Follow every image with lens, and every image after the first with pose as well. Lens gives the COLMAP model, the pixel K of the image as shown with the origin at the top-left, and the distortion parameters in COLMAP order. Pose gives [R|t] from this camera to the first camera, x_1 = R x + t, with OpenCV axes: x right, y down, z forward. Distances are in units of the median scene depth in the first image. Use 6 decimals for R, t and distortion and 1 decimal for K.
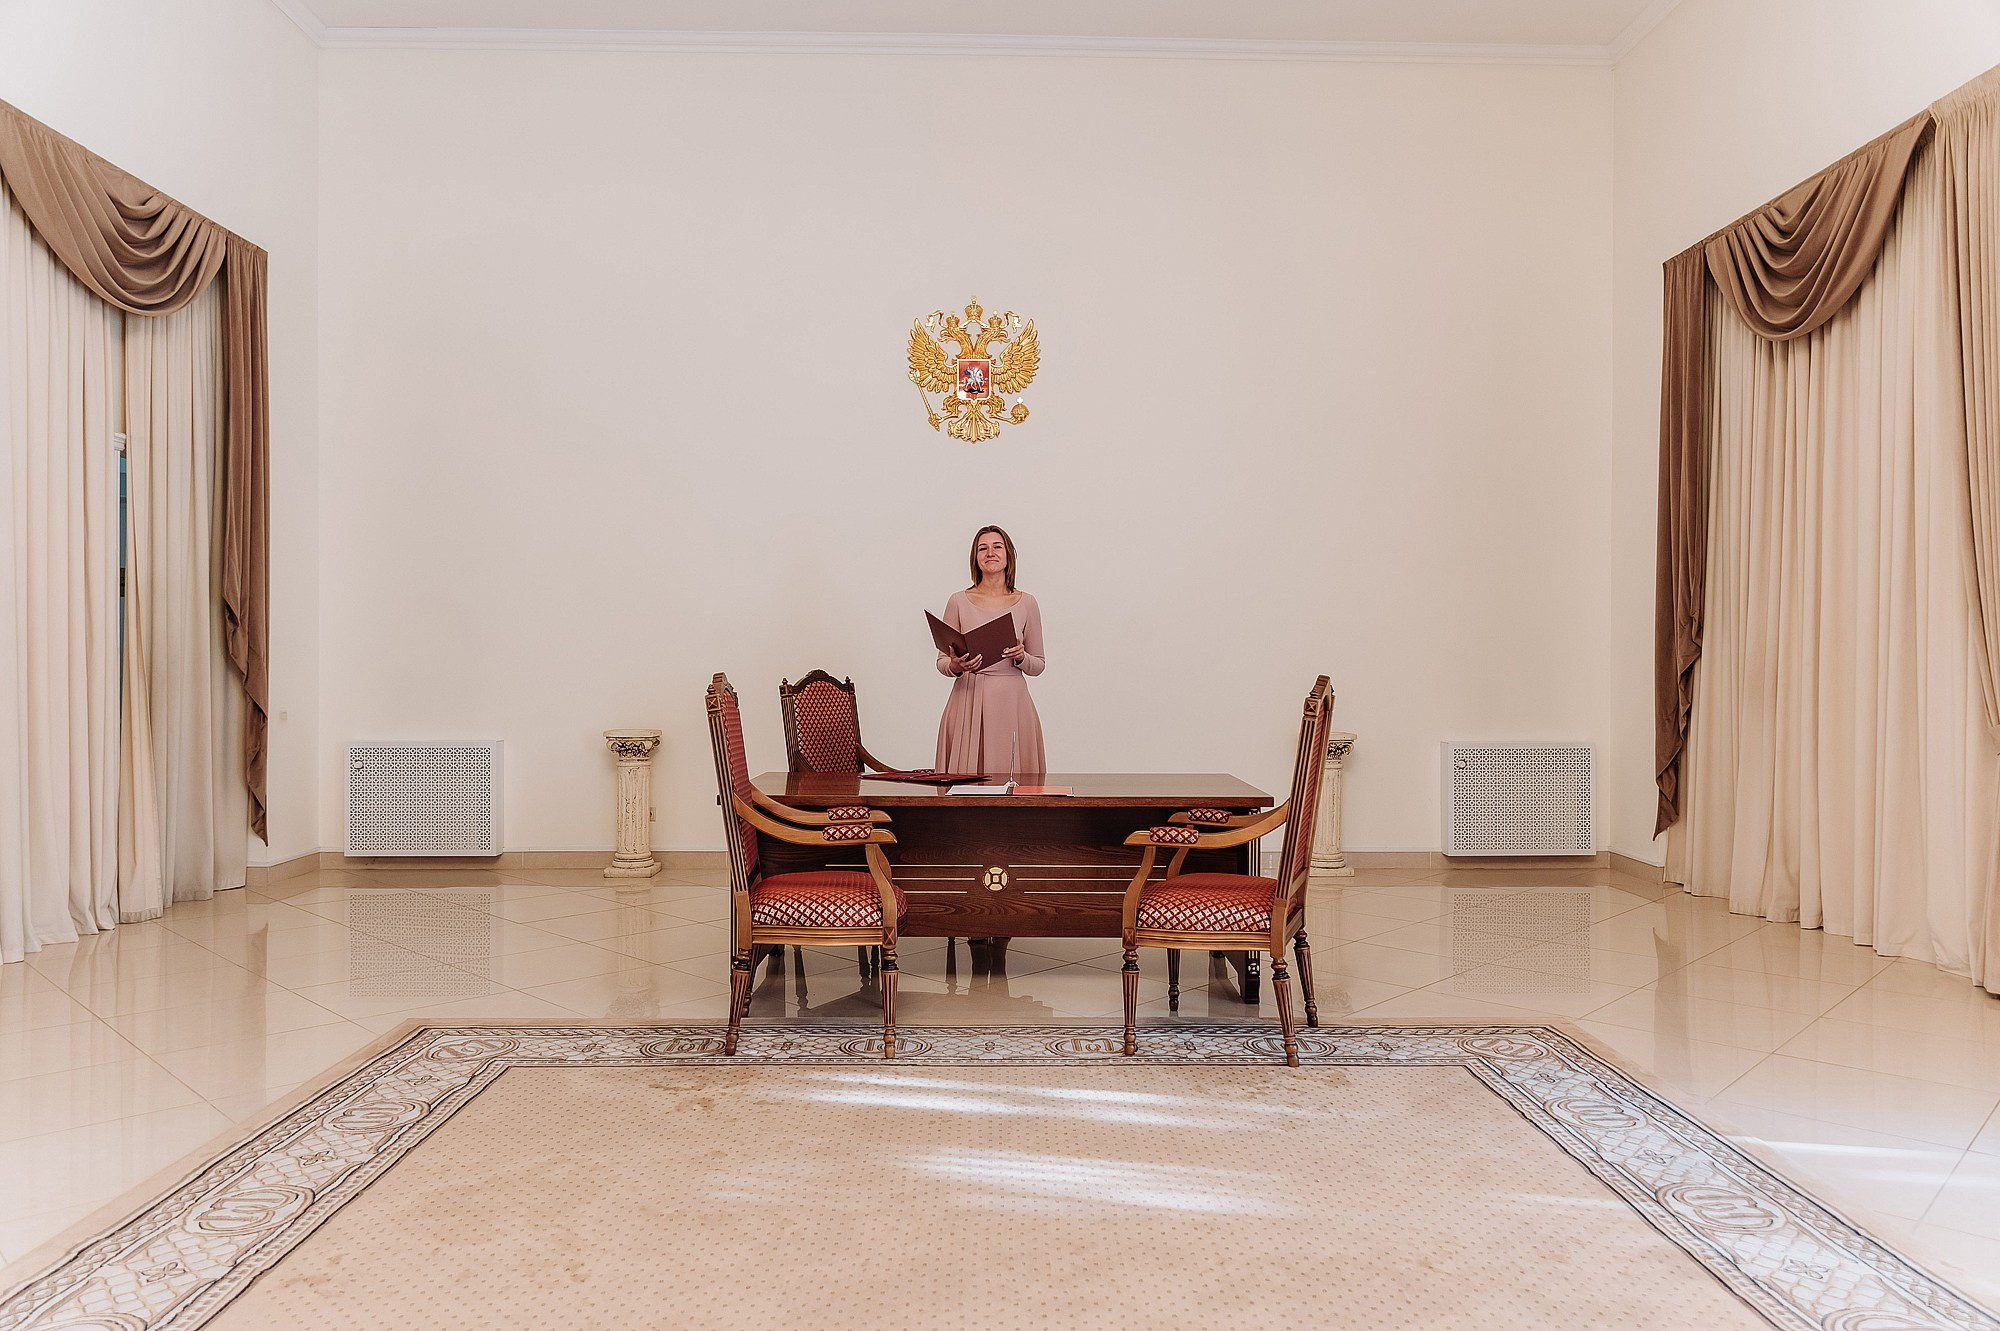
lens RADIAL K [[1397.9, 0, 1000.0], [0, 1397.9, 665.5], [0, 0, 1]] dist [-0.001724, -0.001558]
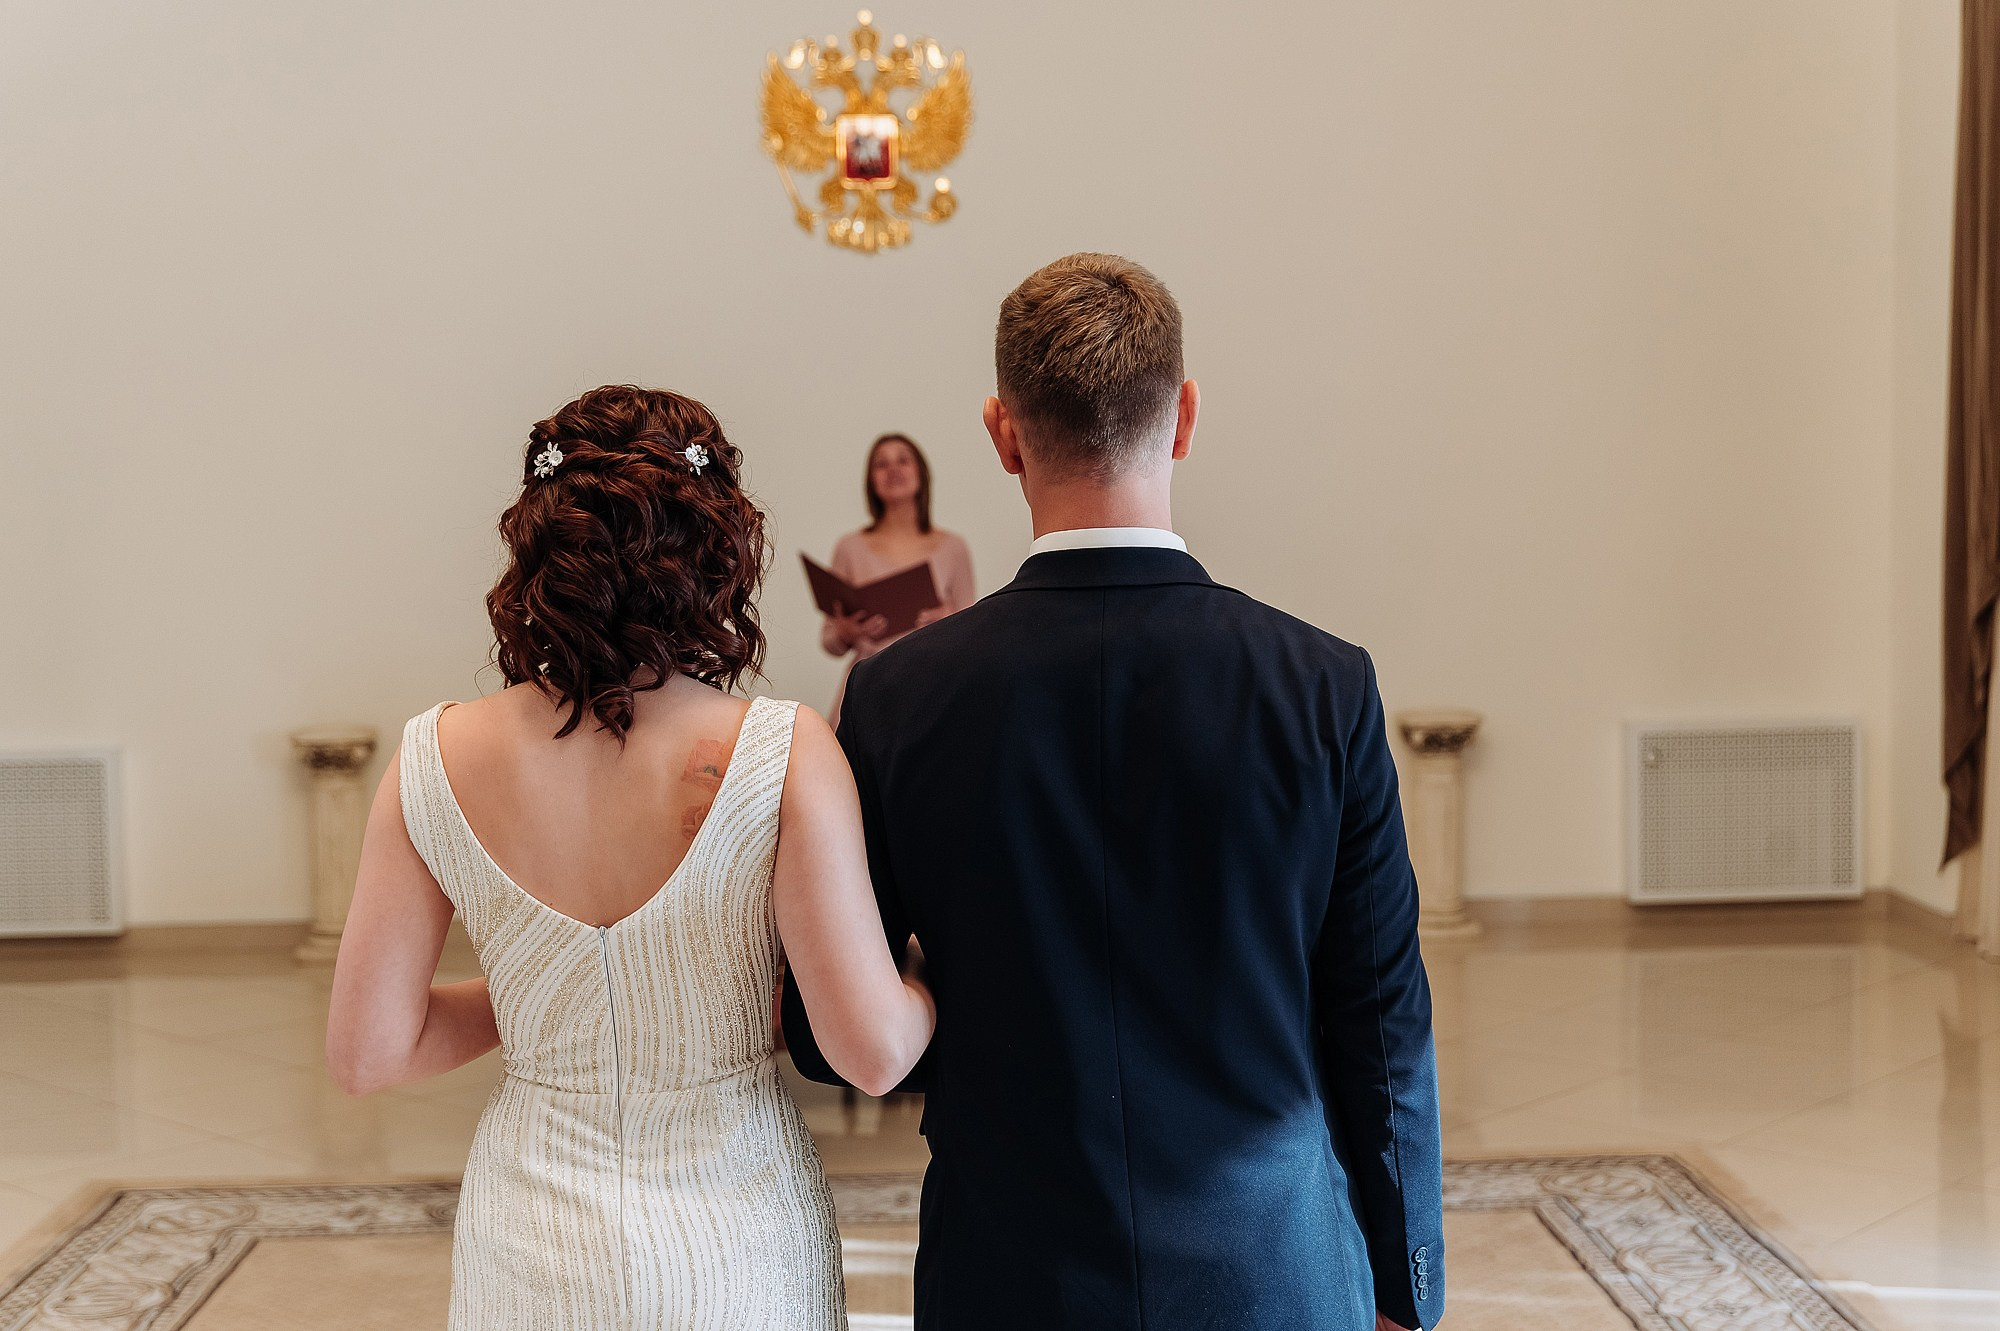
lens RADIAL K [[2738.1, 0, 1000.0], [0, 2738.1, 665.5], [0, 0, 1]] dist [-0.033928, 0.058930]
pose [[0.999613, -0.019183, 0.020142, 0.014991], [0.017967, 0.998102, 0.058908, -0.064579], [-0.021234, -0.058524, 0.998060, -0.295418]]
